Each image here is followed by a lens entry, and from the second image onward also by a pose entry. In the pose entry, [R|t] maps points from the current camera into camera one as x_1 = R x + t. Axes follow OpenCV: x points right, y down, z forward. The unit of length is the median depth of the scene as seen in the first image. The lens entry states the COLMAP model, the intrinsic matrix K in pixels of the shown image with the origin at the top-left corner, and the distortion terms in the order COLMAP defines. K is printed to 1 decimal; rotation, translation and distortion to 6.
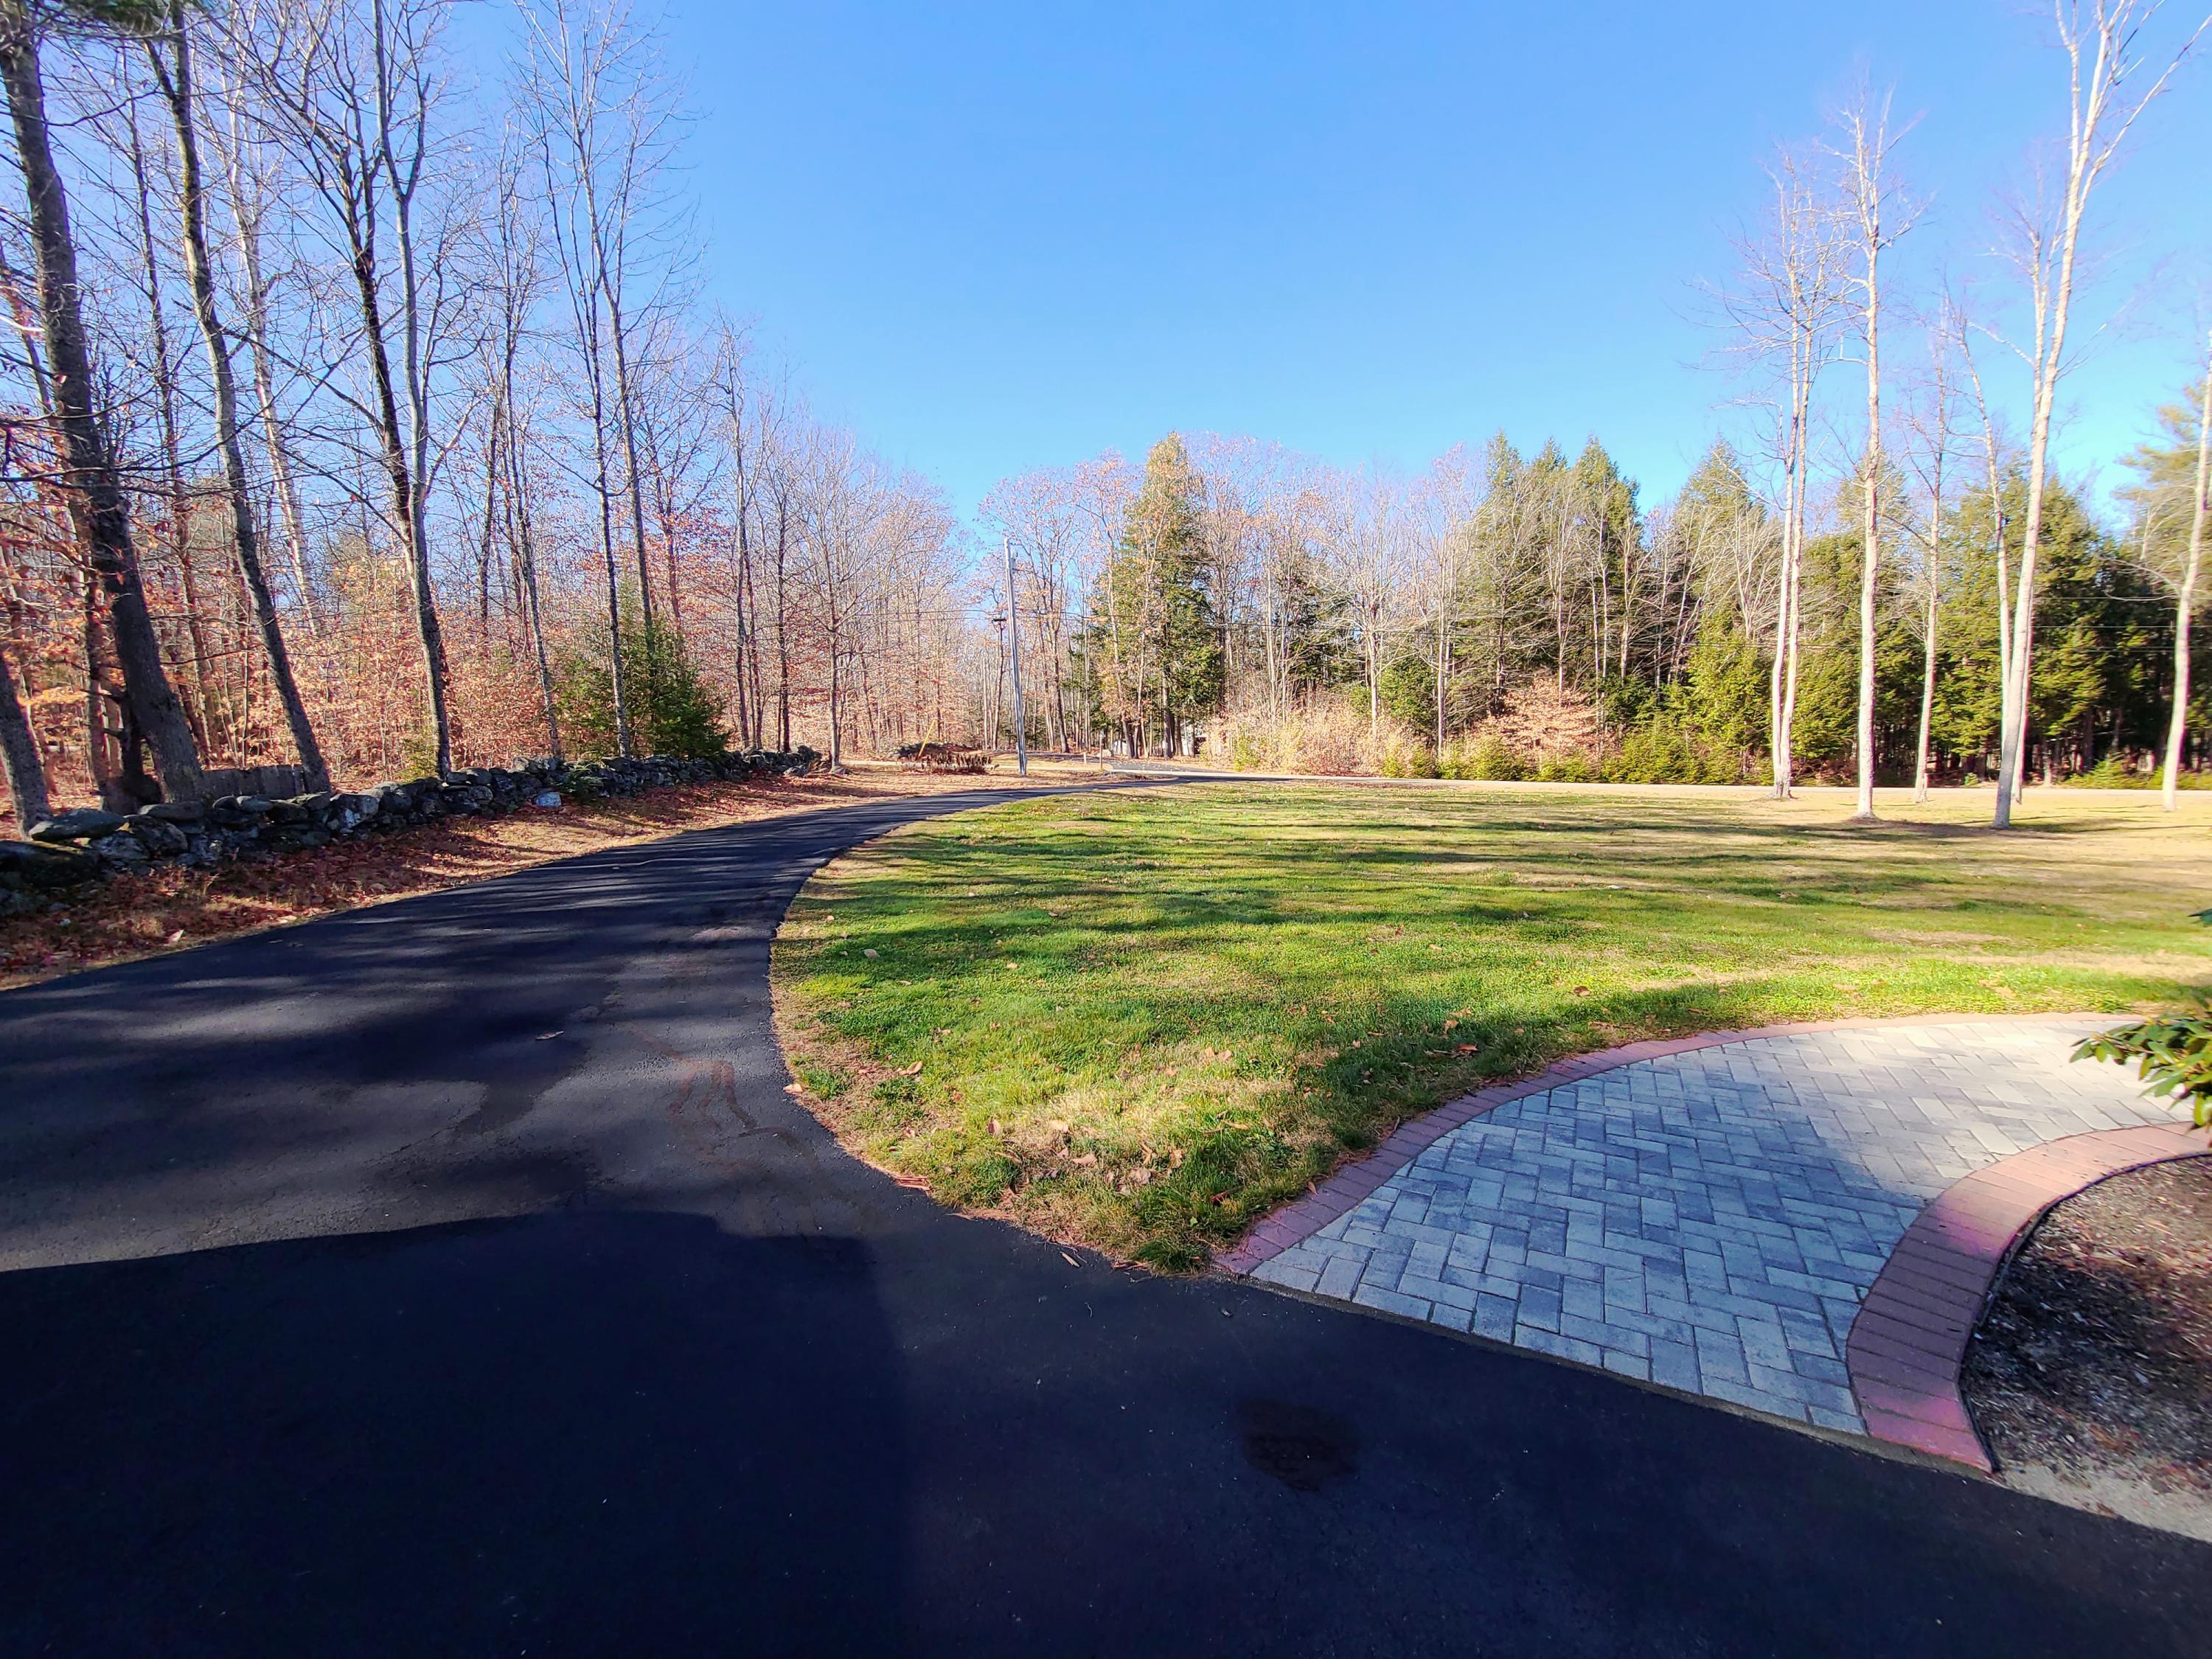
lens RADIAL K [[903.4, 0, 1105.8], [0, 903.4, 838.0], [0, 0, 1]] dist [-0.002437, 0.000376]
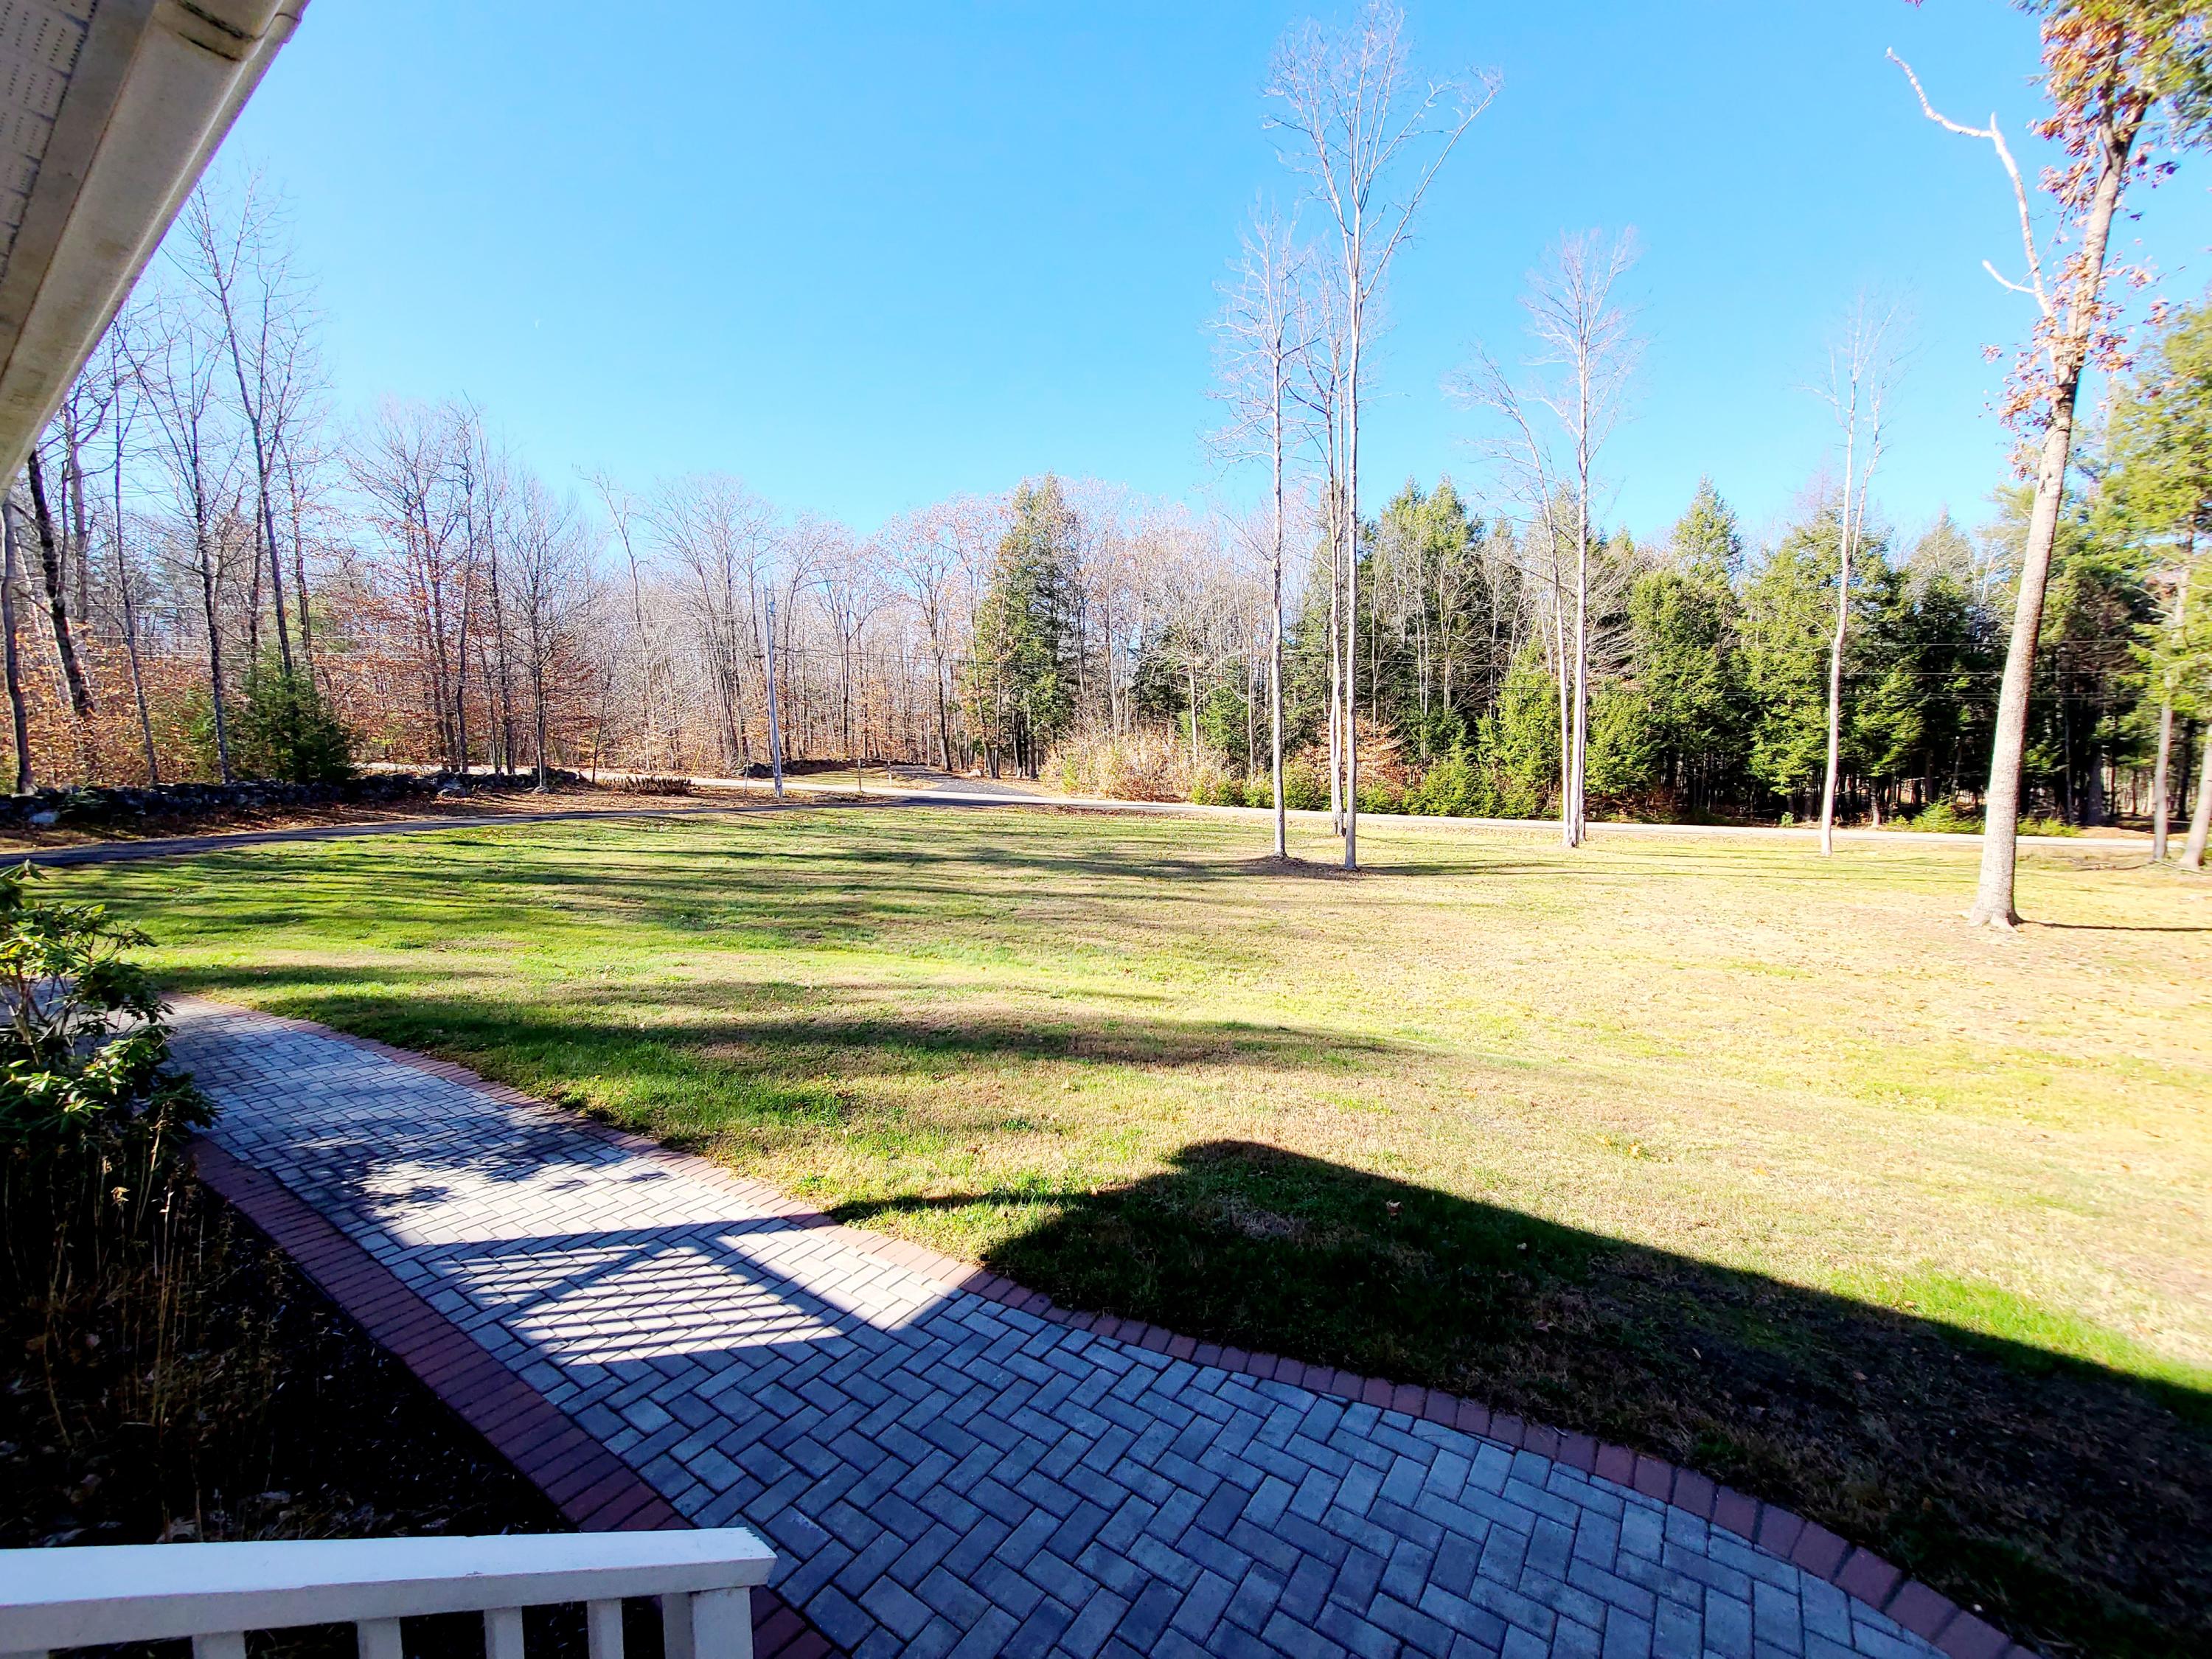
lens RADIAL K [[903.4, 0, 1105.8], [0, 903.4, 838.0], [0, 0, 1]] dist [-0.002437, 0.000376]
pose [[0.996494, 0.026952, -0.079198, 0.291420], [-0.027912, 0.999549, -0.011044, -0.011167], [0.078865, 0.013216, 0.996798, -0.058932]]
